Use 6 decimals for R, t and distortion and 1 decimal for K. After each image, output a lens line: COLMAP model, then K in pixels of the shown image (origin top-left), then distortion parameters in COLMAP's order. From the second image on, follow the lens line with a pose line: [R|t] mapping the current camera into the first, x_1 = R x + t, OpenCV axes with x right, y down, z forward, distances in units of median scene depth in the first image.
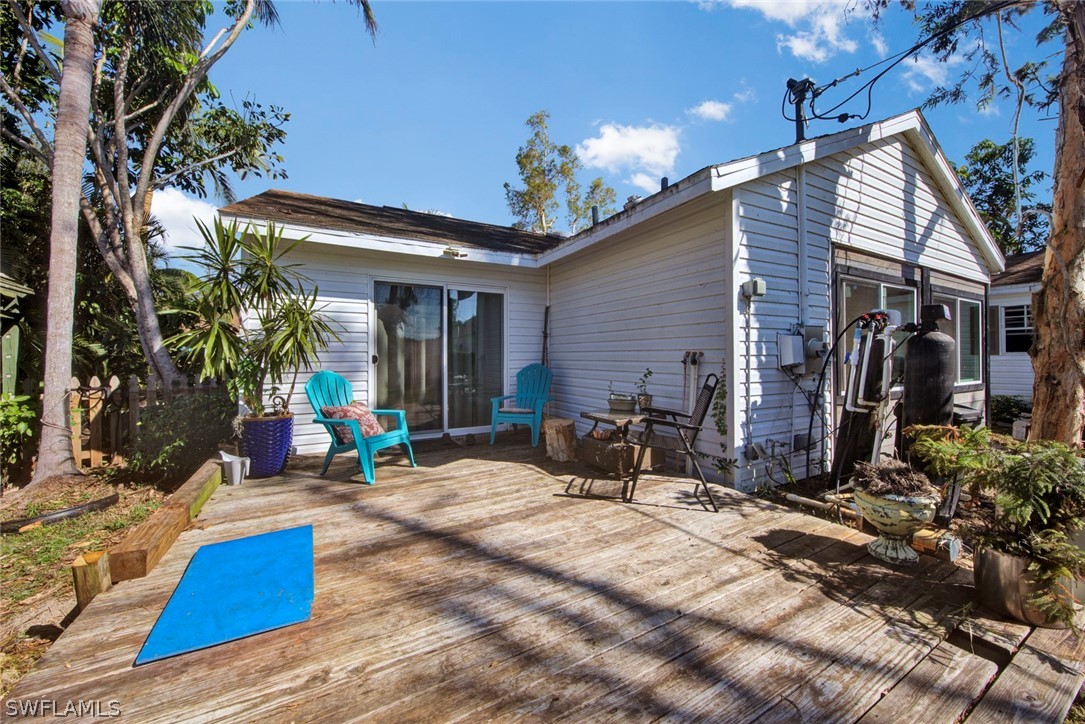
lens RADIAL K [[395.3, 0, 539.8], [0, 395.3, 355.8], [0, 0, 1]] dist [0.000790, -0.000172]
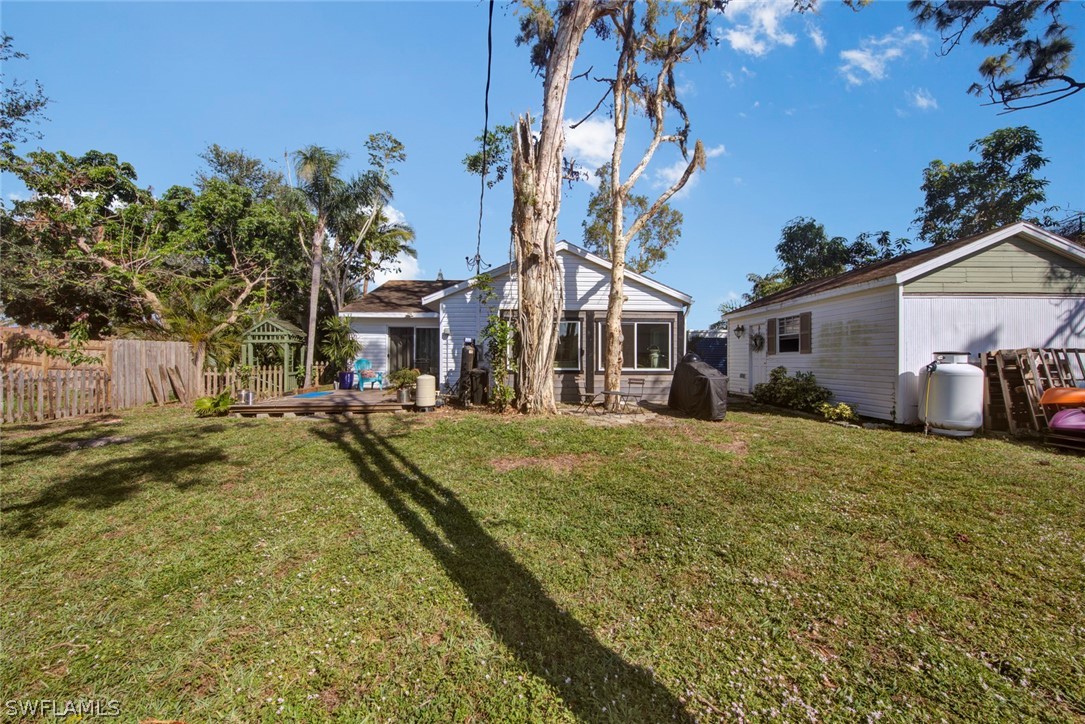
lens RADIAL K [[395.3, 0, 539.8], [0, 395.3, 355.8], [0, 0, 1]] dist [0.000790, -0.000172]
pose [[0.890526, 0.001812, -0.454930, 2.290813], [-0.005920, 0.999954, -0.007607, 0.031956], [0.454895, 0.009468, 0.890495, -1.239262]]
